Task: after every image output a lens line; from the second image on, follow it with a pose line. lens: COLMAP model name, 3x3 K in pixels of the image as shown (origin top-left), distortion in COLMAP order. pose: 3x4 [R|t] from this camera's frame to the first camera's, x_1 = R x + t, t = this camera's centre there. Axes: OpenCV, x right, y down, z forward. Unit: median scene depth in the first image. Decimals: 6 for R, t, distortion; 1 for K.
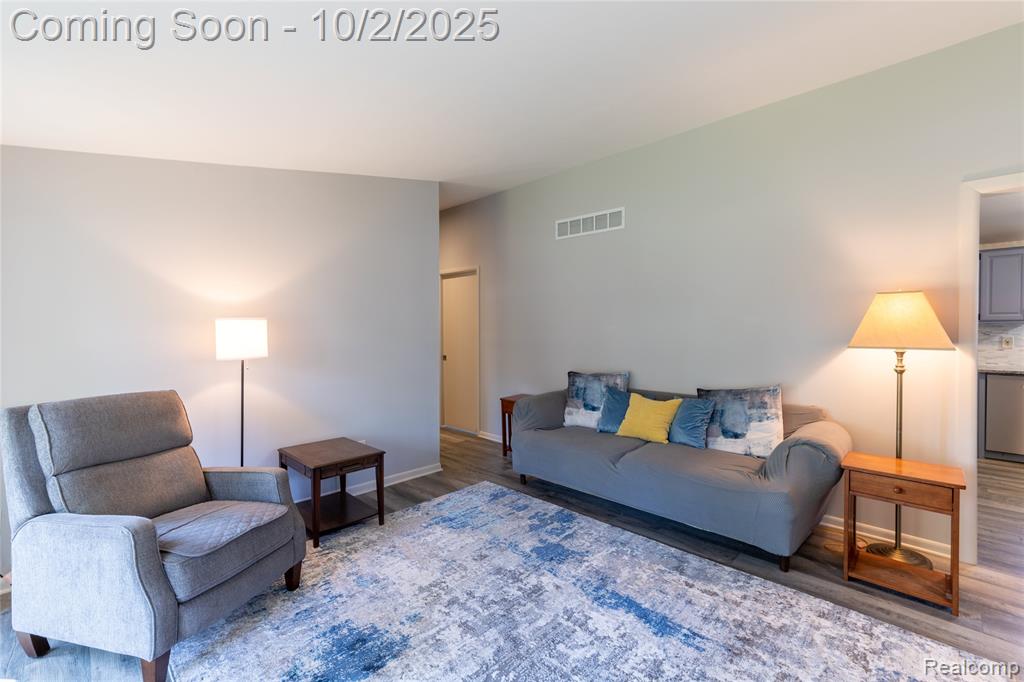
lens RADIAL K [[446.1, 0, 520.1], [0, 446.1, 341.8], [0, 0, 1]] dist [-0.000685, -0.000128]
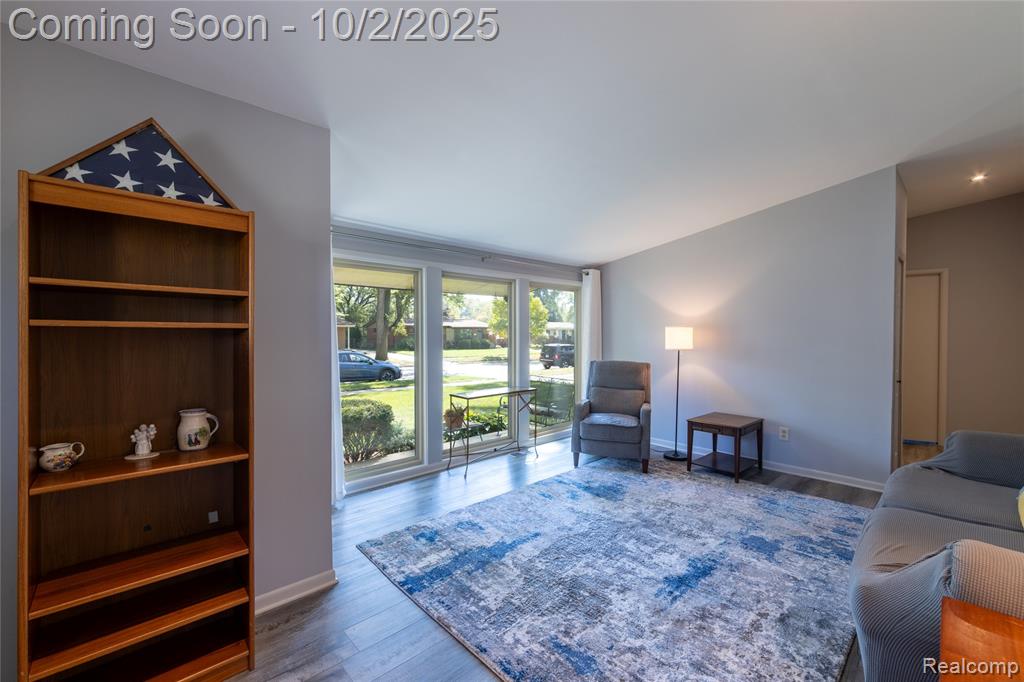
lens RADIAL K [[446.1, 0, 514.3], [0, 446.1, 342.3], [0, 0, 1]] dist [-0.000685, -0.000128]
pose [[-0.057944, 0.028686, -0.997908, 1.313934], [-0.032457, 0.999005, 0.030602, -0.026015], [0.997792, 0.034162, -0.056955, 0.527290]]
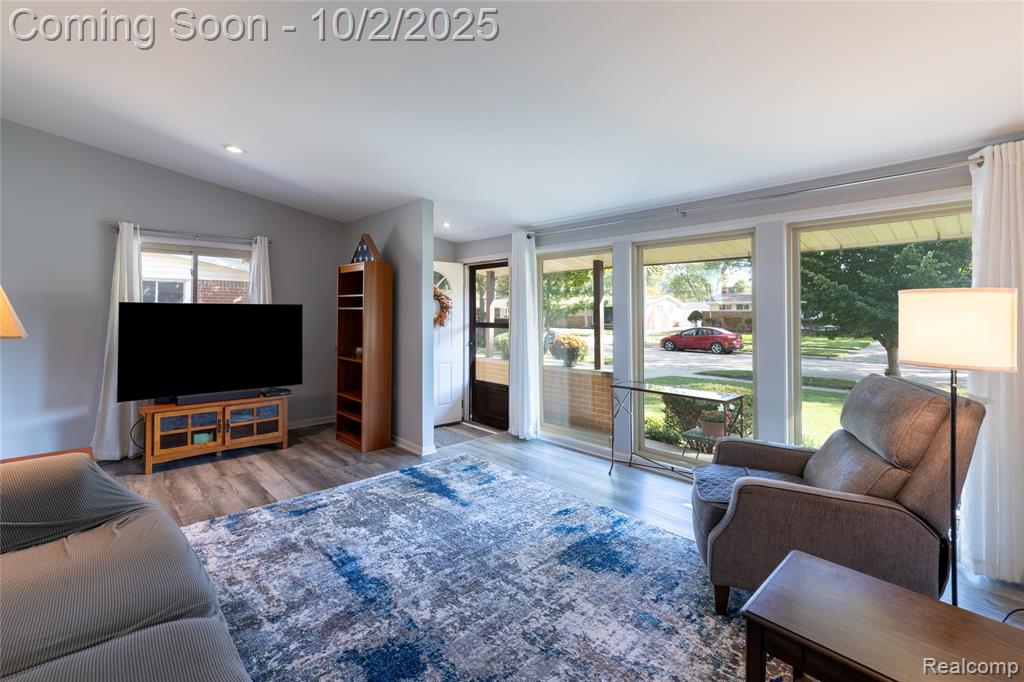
lens RADIAL K [[446.1, 0, 479.1], [0, 446.1, 310.4], [0, 0, 1]] dist [-0.000685, -0.000128]
pose [[-0.993133, 0.005993, 0.116833, -0.145635], [0.009253, 0.999582, 0.027380, -0.054233], [-0.116620, 0.028273, -0.992774, 1.832148]]
